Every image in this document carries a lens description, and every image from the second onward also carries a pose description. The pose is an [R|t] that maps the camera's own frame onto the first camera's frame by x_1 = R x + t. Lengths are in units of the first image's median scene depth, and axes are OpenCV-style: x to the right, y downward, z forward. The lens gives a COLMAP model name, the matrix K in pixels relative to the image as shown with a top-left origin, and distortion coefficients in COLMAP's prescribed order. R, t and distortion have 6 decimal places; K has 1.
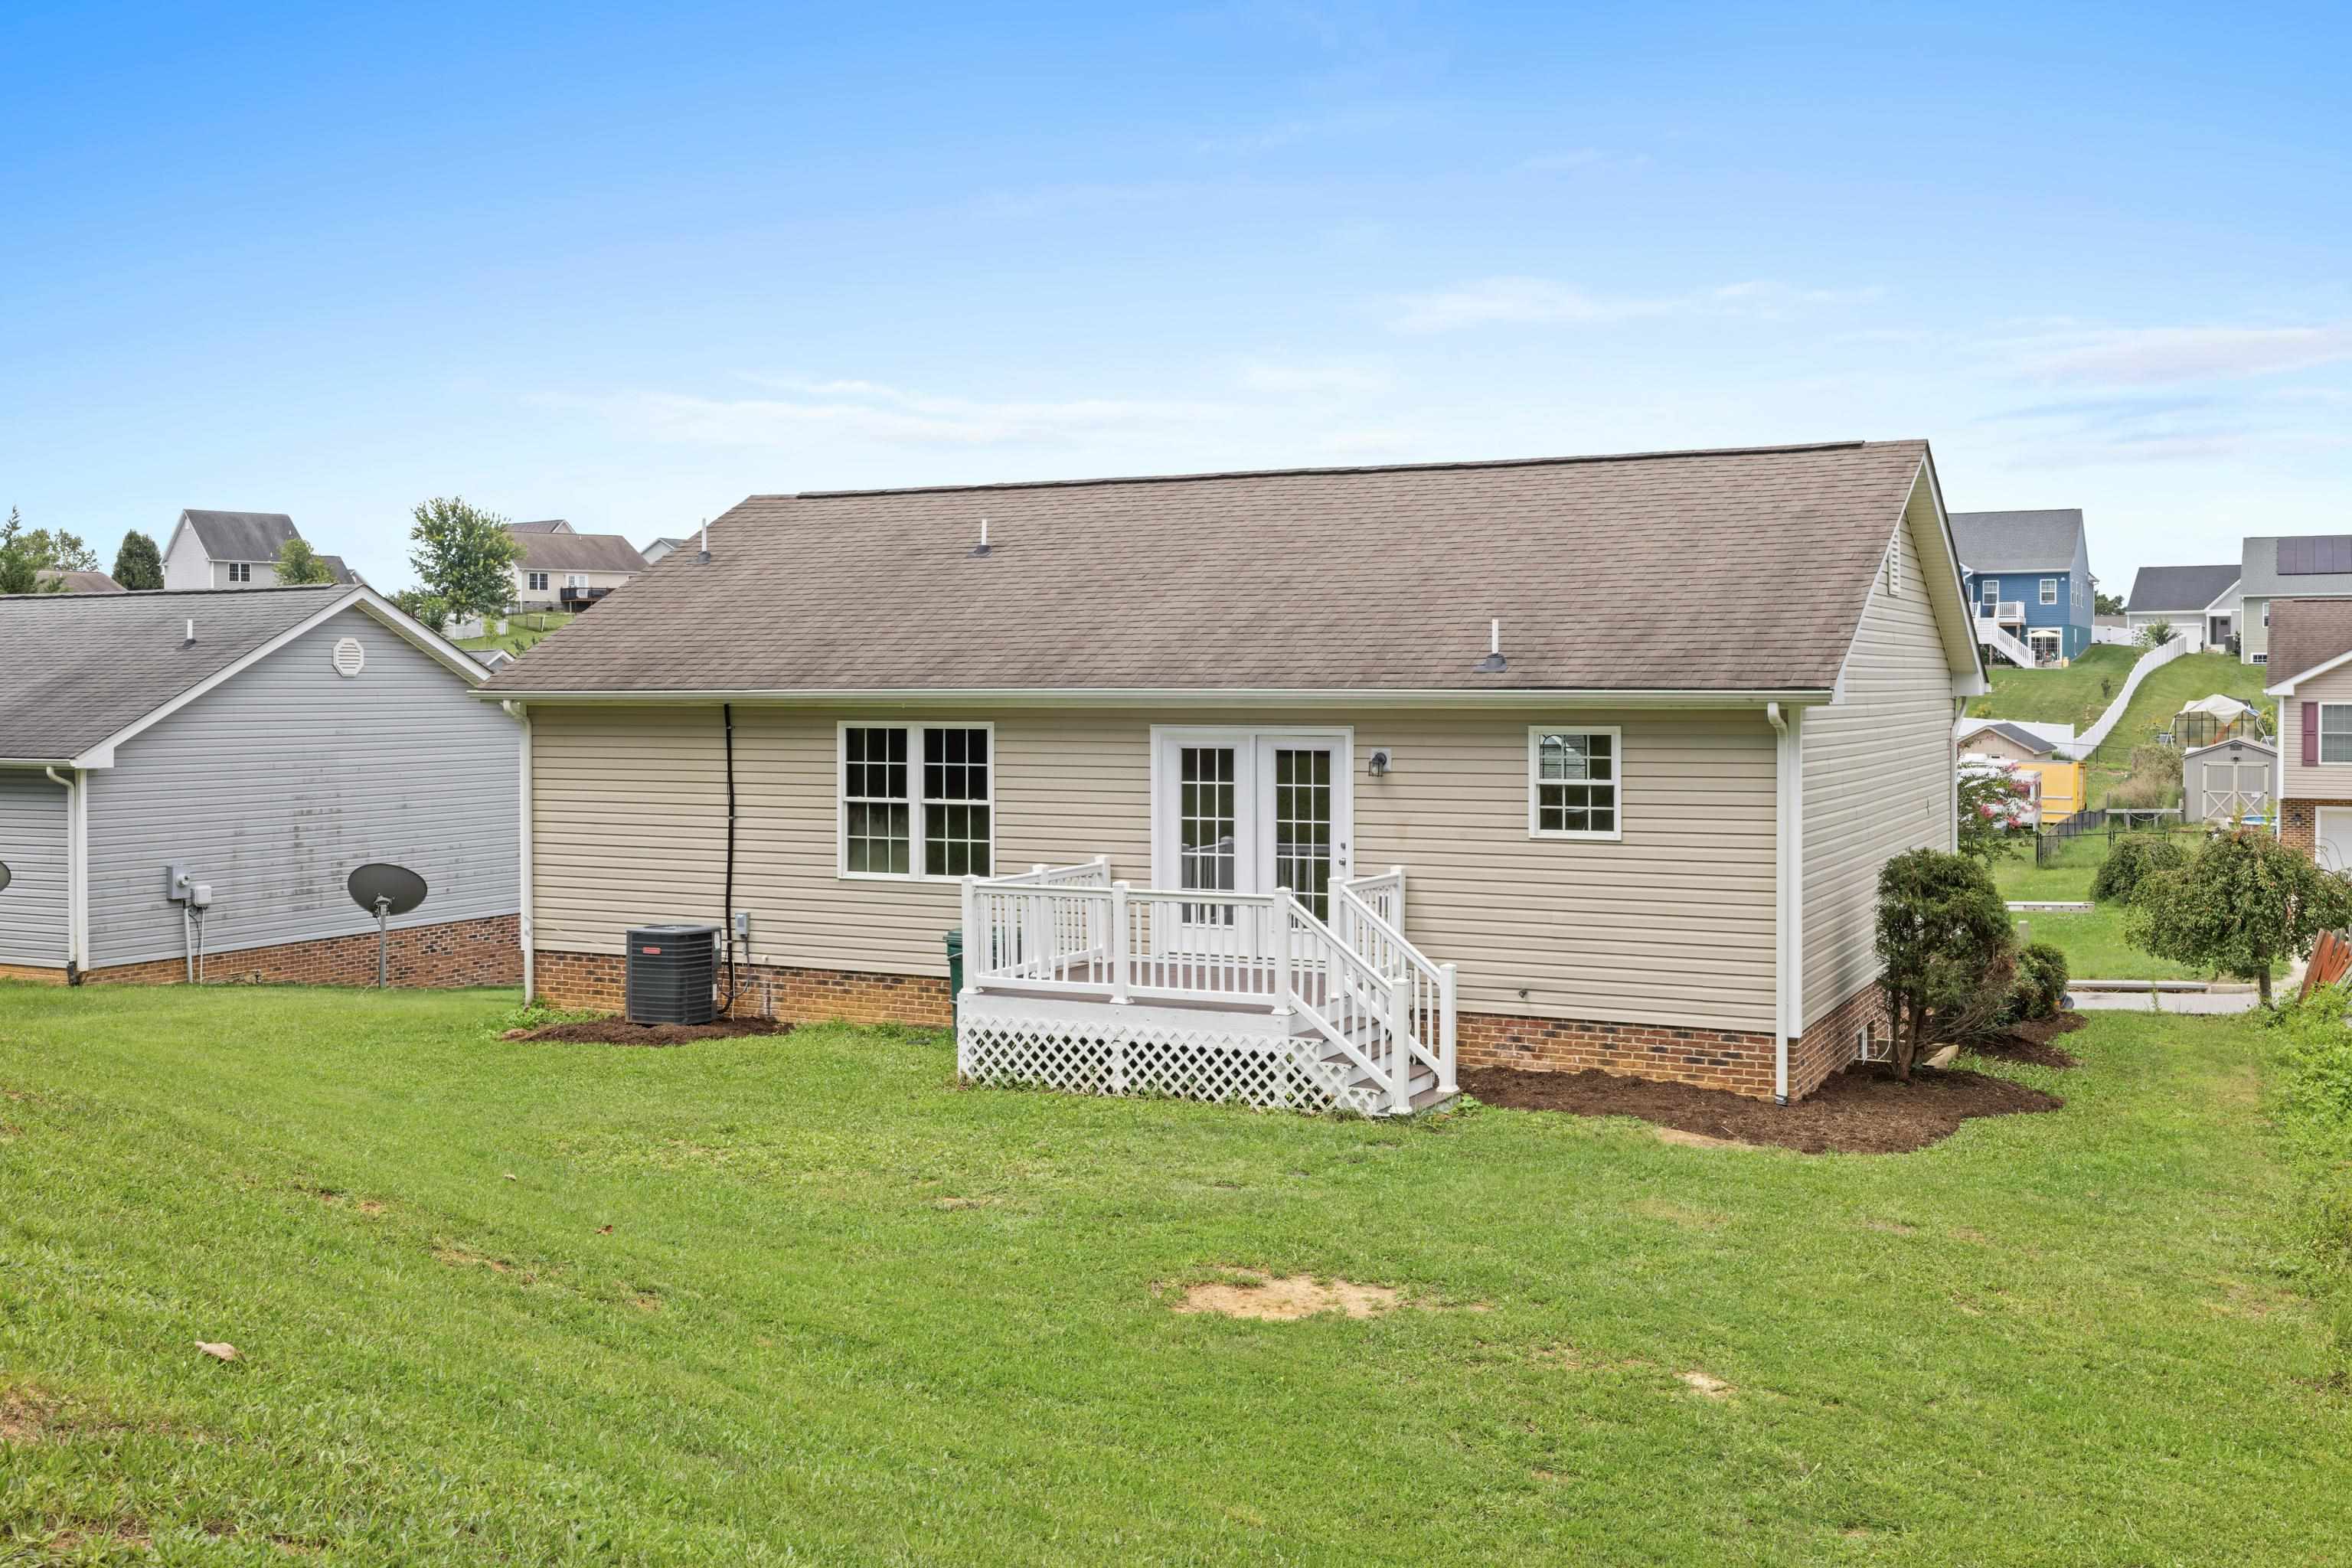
lens RADIAL K [[2321.3, 0, 1158.3], [0, 2321.3, 680.4], [0, 0, 1]] dist [-0.002662, 0.000000]
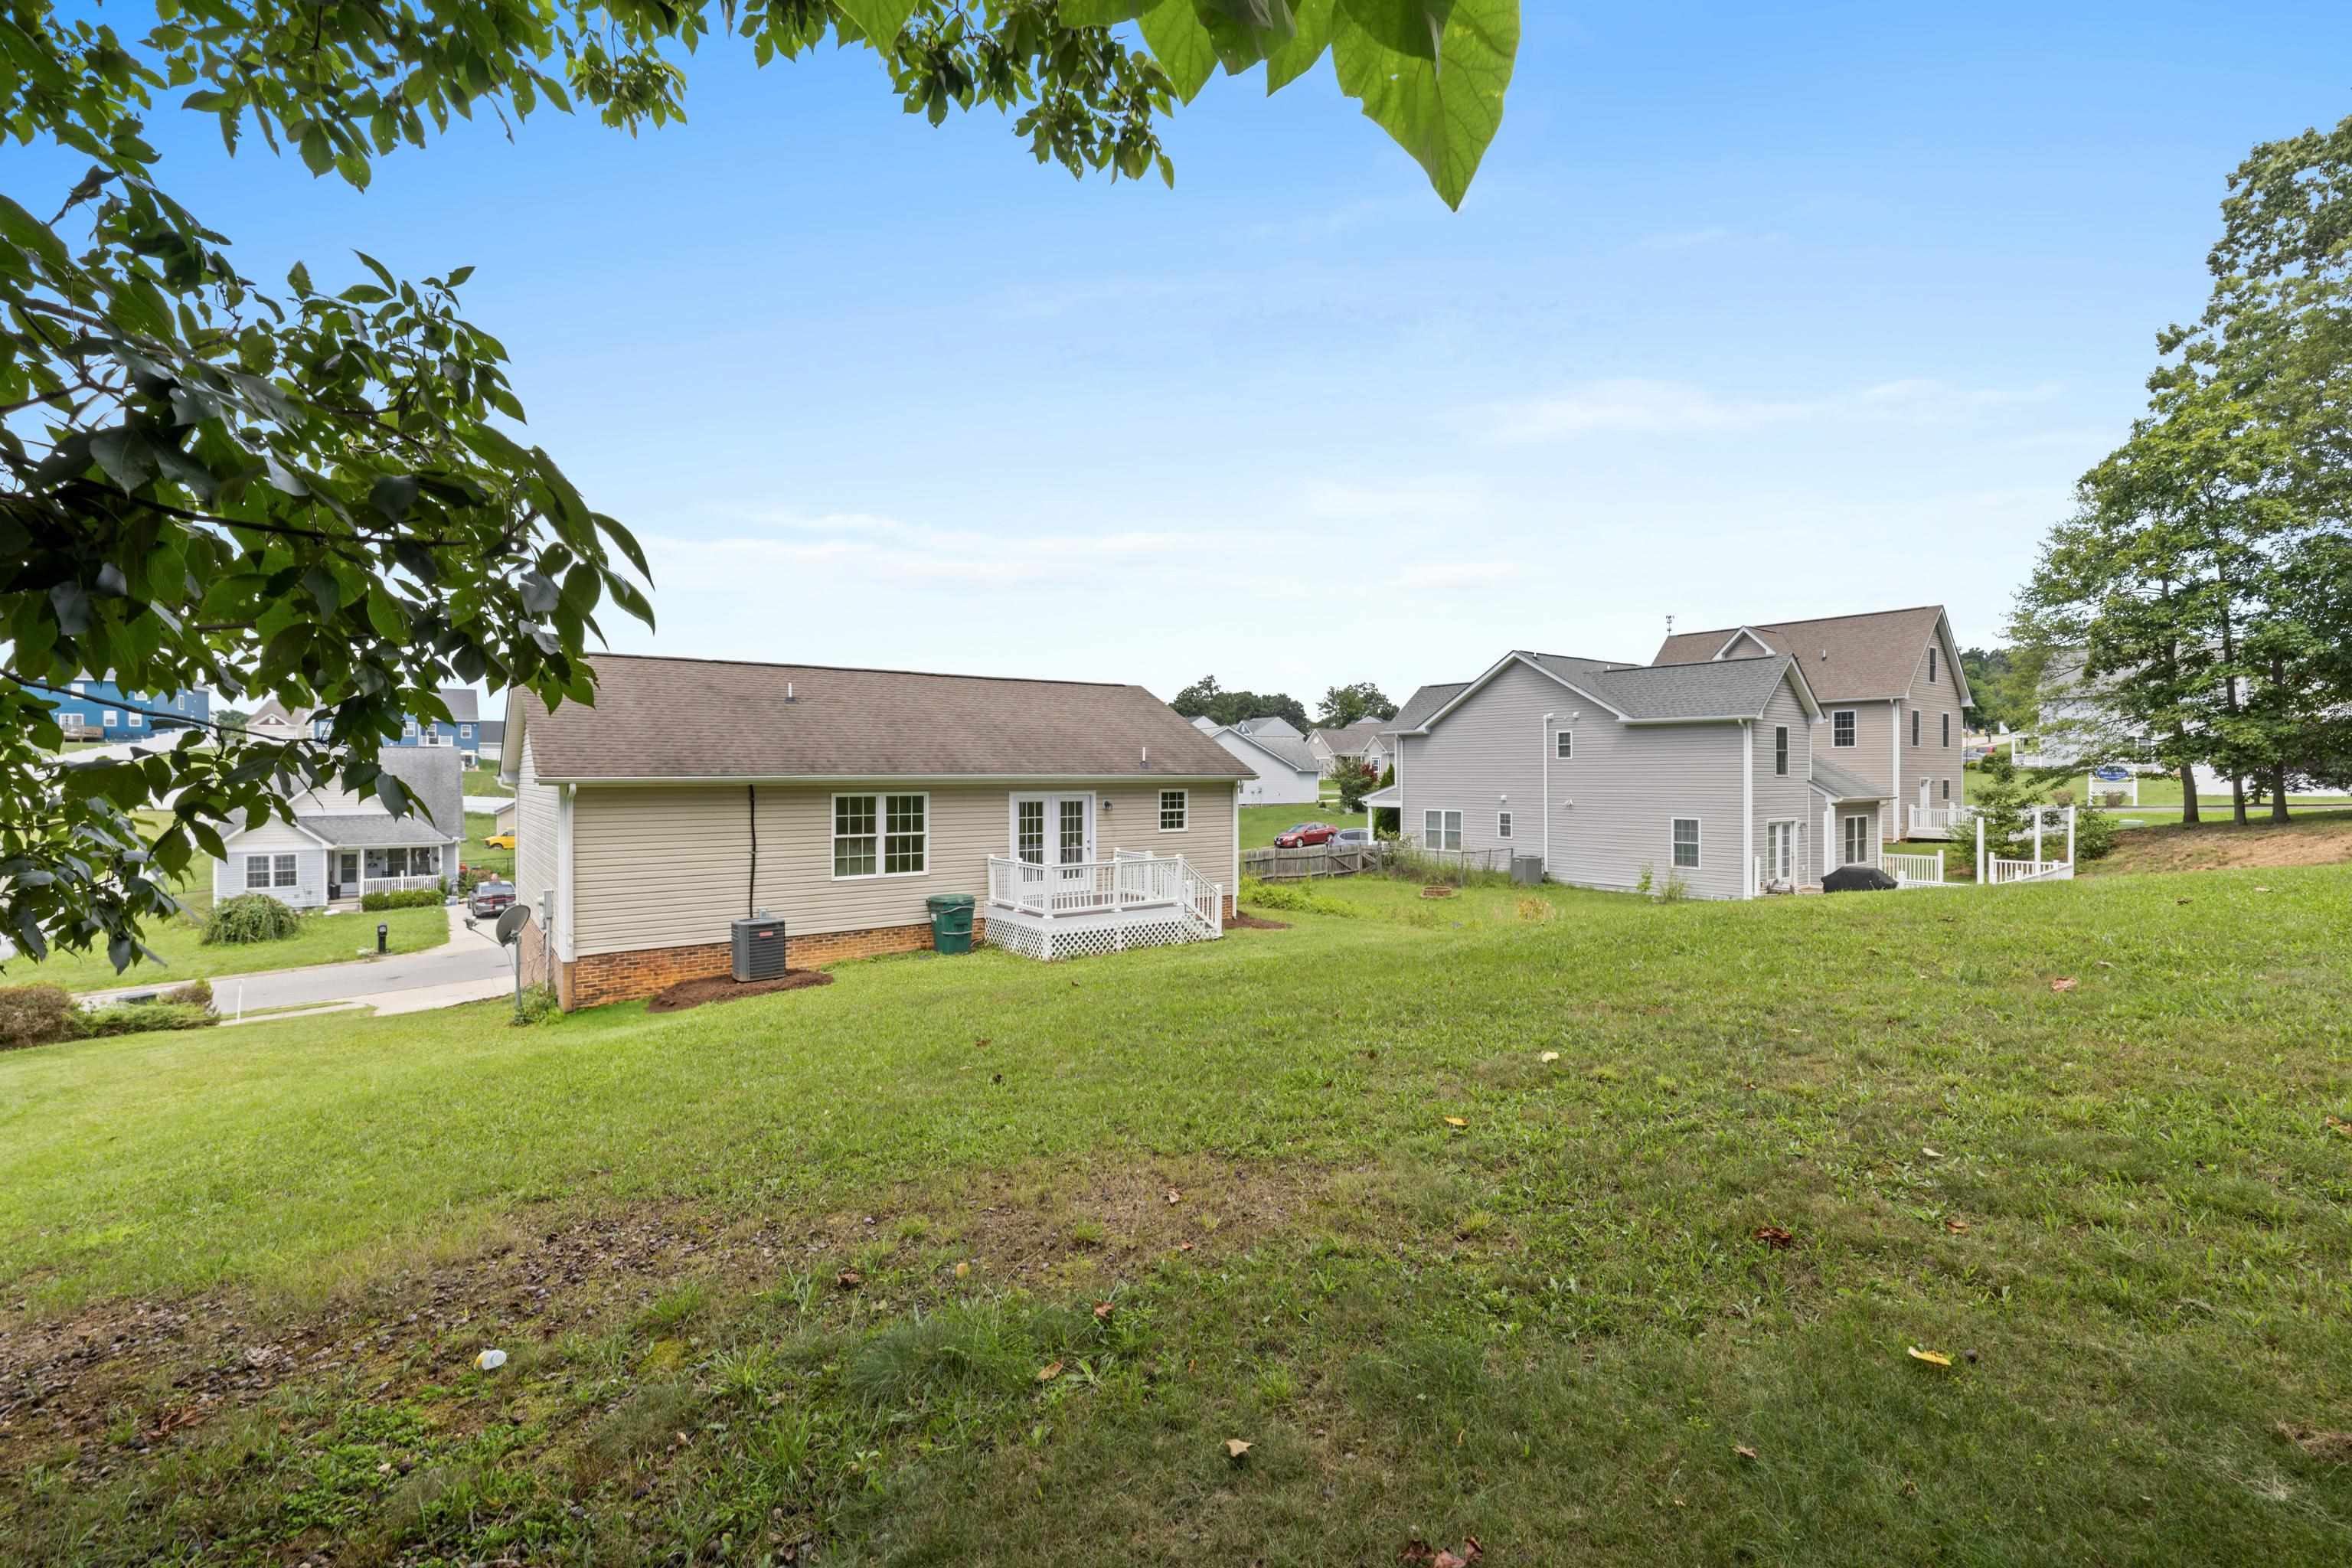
lens RADIAL K [[1006.0, 0, 1185.7], [0, 1006.0, 775.0], [0, 0, 1]] dist [-0.001576, 0.001348]
pose [[0.439089, 0.004851, 0.898430, -0.739369], [0.004941, 0.999957, -0.007814, 0.011276], [-0.898430, 0.007870, 0.439046, 0.426295]]
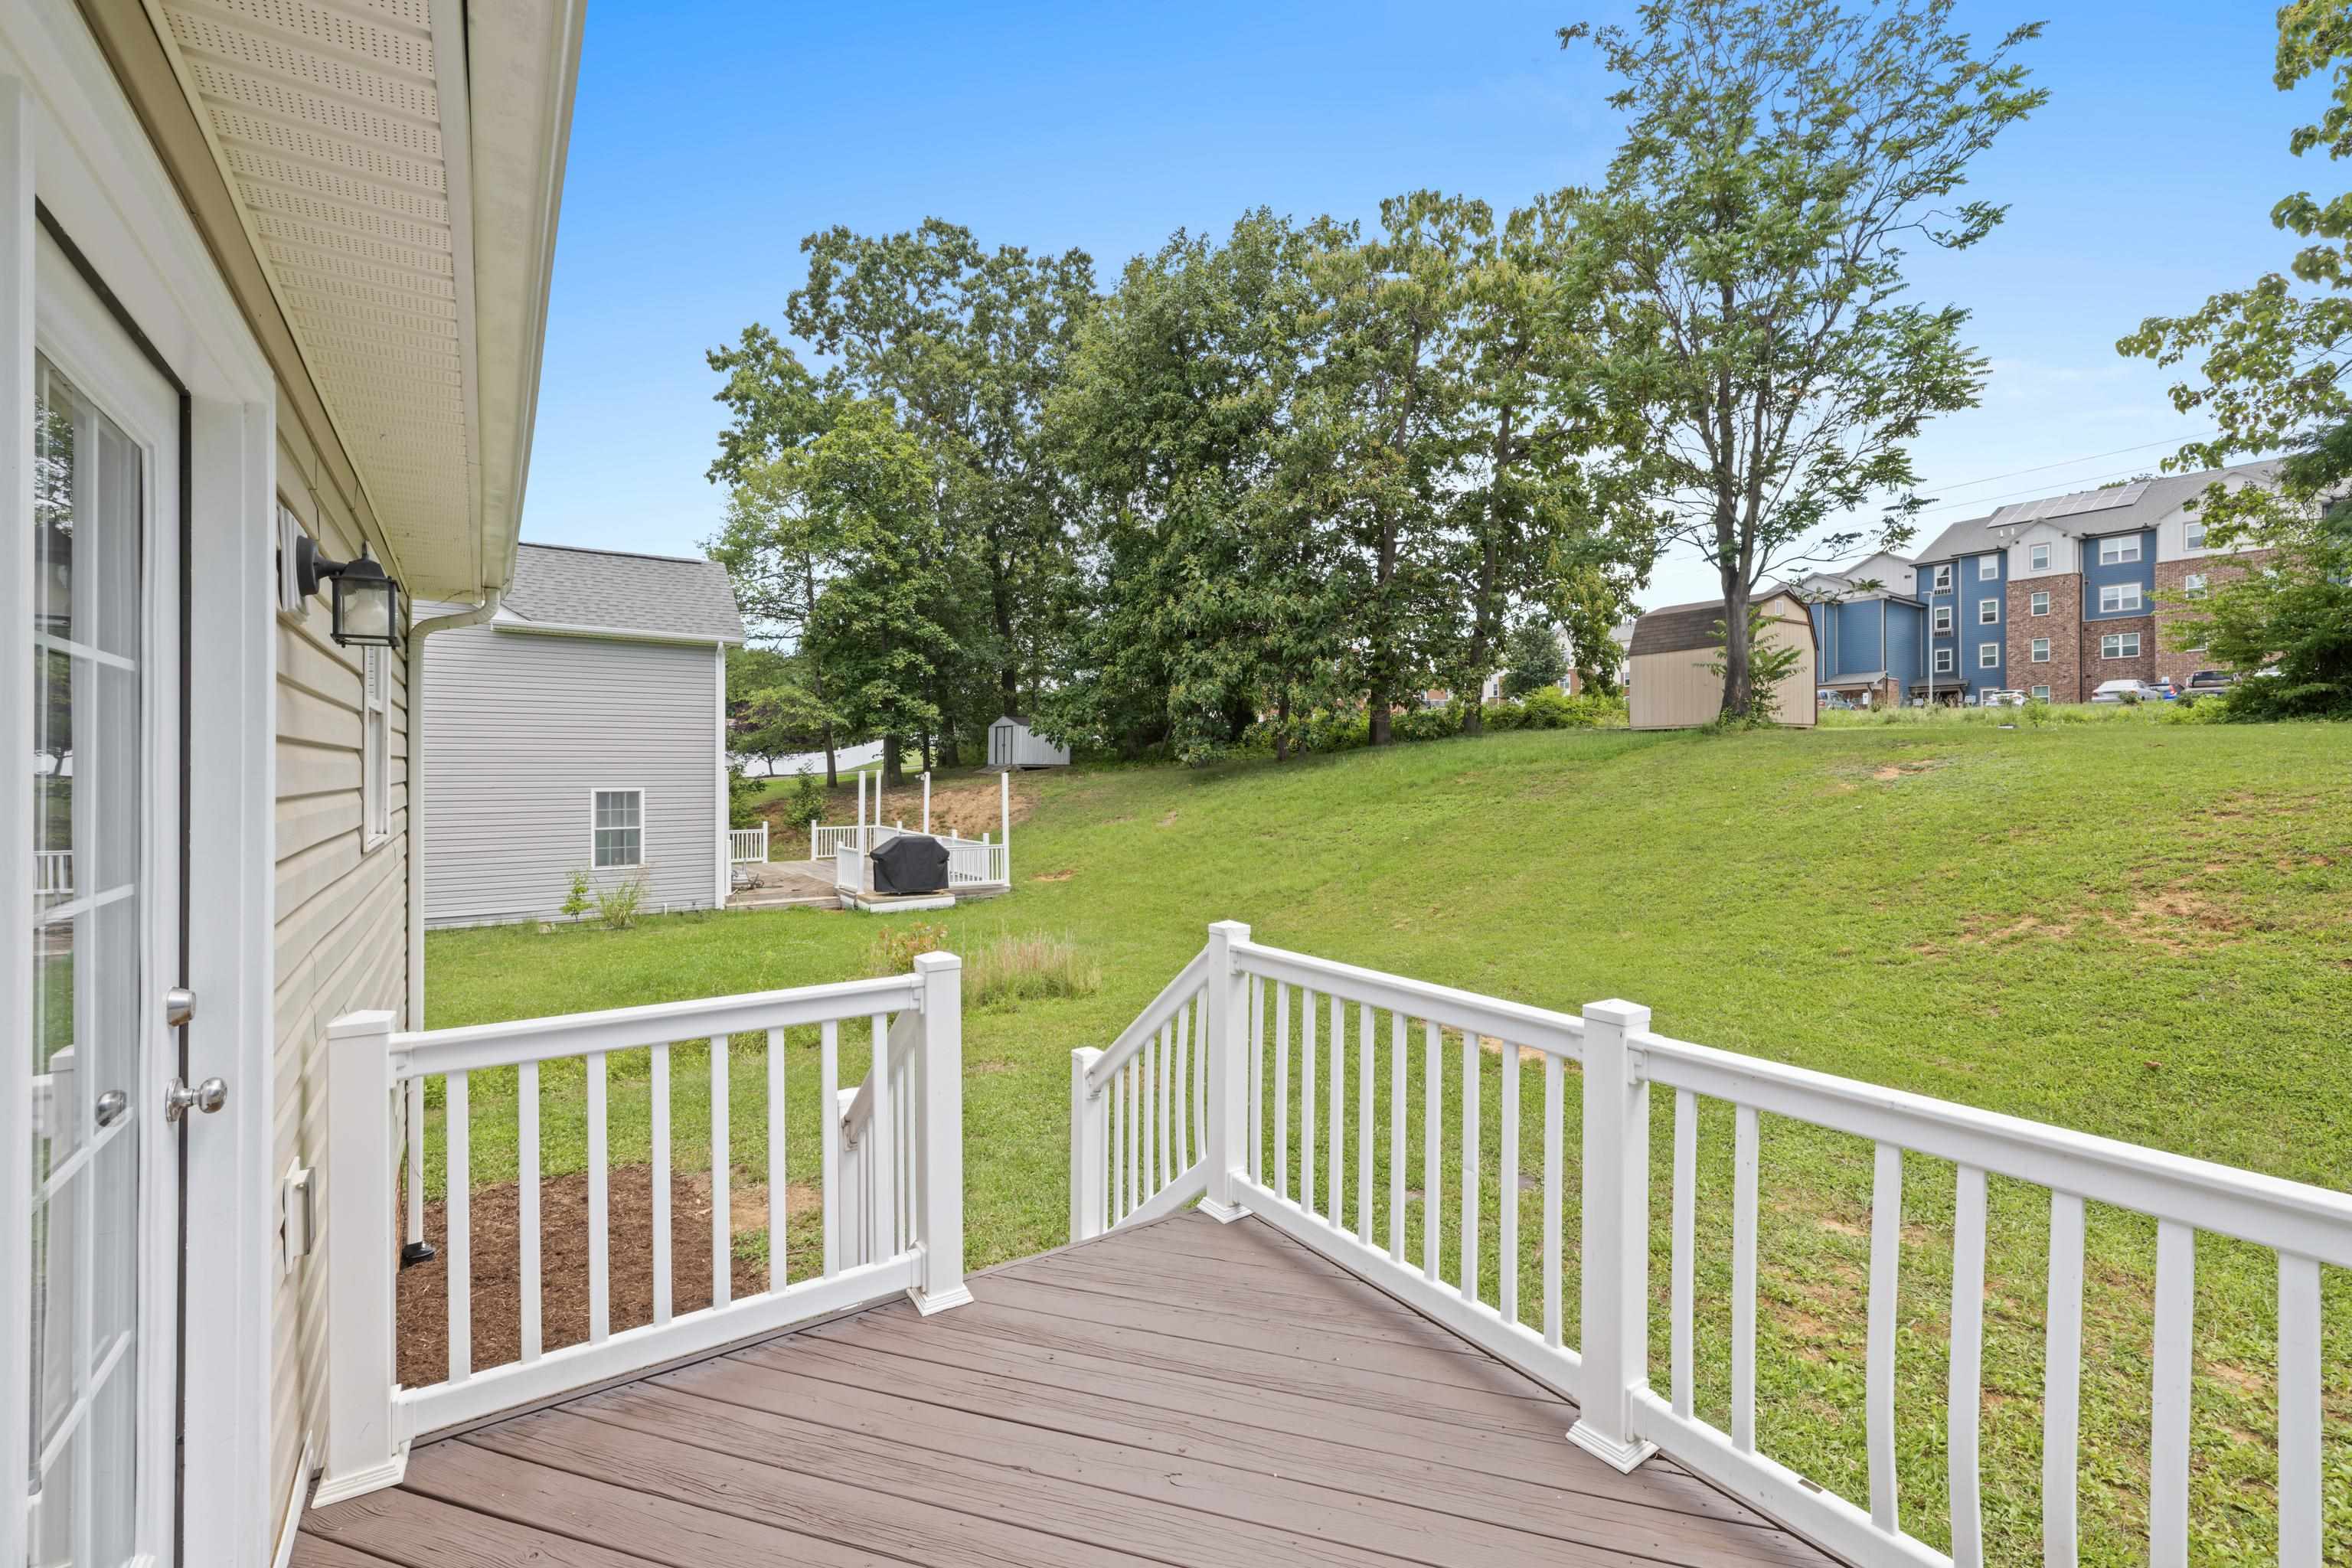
lens RADIAL K [[1006.0, 0, 1165.3], [0, 1006.0, 775.8], [0, 0, 1]] dist [-0.001576, 0.001348]
pose [[-0.874298, 0.003232, 0.485379, -0.015937], [0.008225, 0.999933, 0.008158, 0.048681], [-0.485320, 0.011125, -0.874266, 0.951803]]
